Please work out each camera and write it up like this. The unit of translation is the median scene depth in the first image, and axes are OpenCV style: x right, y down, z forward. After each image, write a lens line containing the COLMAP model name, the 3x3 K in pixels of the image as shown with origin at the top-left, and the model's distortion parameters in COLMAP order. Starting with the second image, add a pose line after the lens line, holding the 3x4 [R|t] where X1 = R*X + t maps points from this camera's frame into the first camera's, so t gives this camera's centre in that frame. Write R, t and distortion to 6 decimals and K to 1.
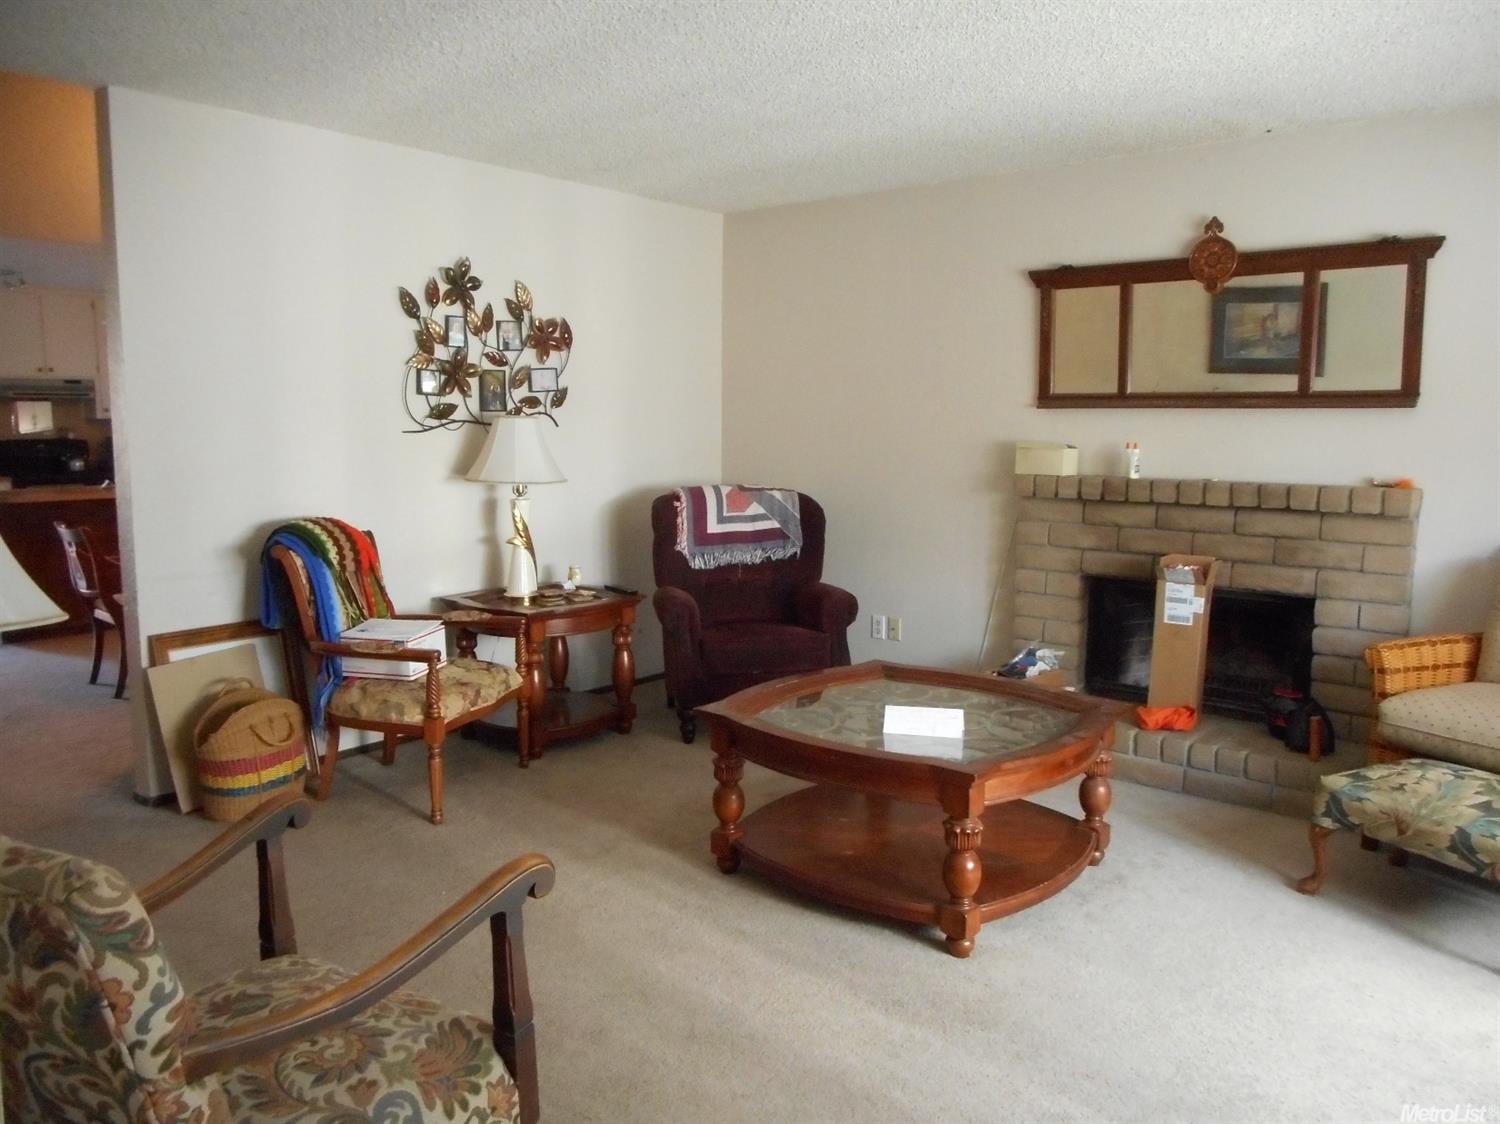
lens RADIAL K [[1131.3, 0, 751.3], [0, 1131.3, 556.2], [0, 0, 1]] dist [-0.009218, 0.014974]
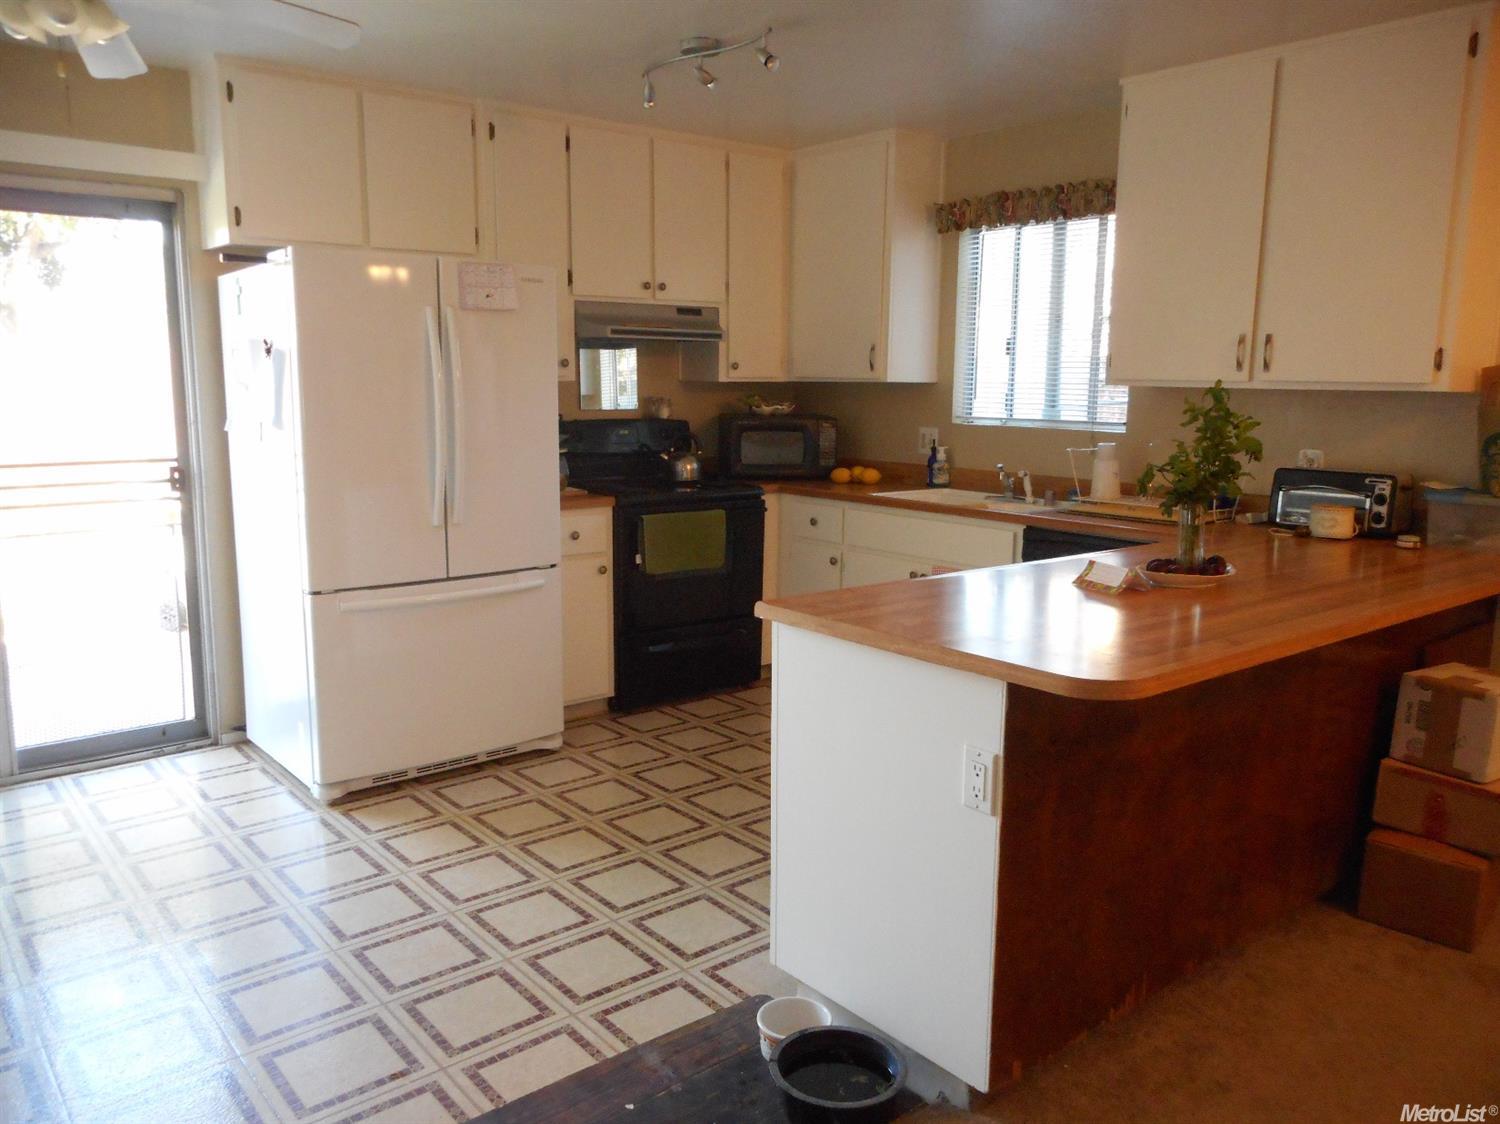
lens RADIAL K [[1131.3, 0, 748.7], [0, 1131.3, 548.2], [0, 0, 1]] dist [-0.009218, 0.014974]
pose [[0.986390, 0.028354, -0.161957, -0.567468], [-0.023431, 0.999206, 0.032226, -0.072325], [0.162742, -0.027992, 0.986272, 0.565323]]
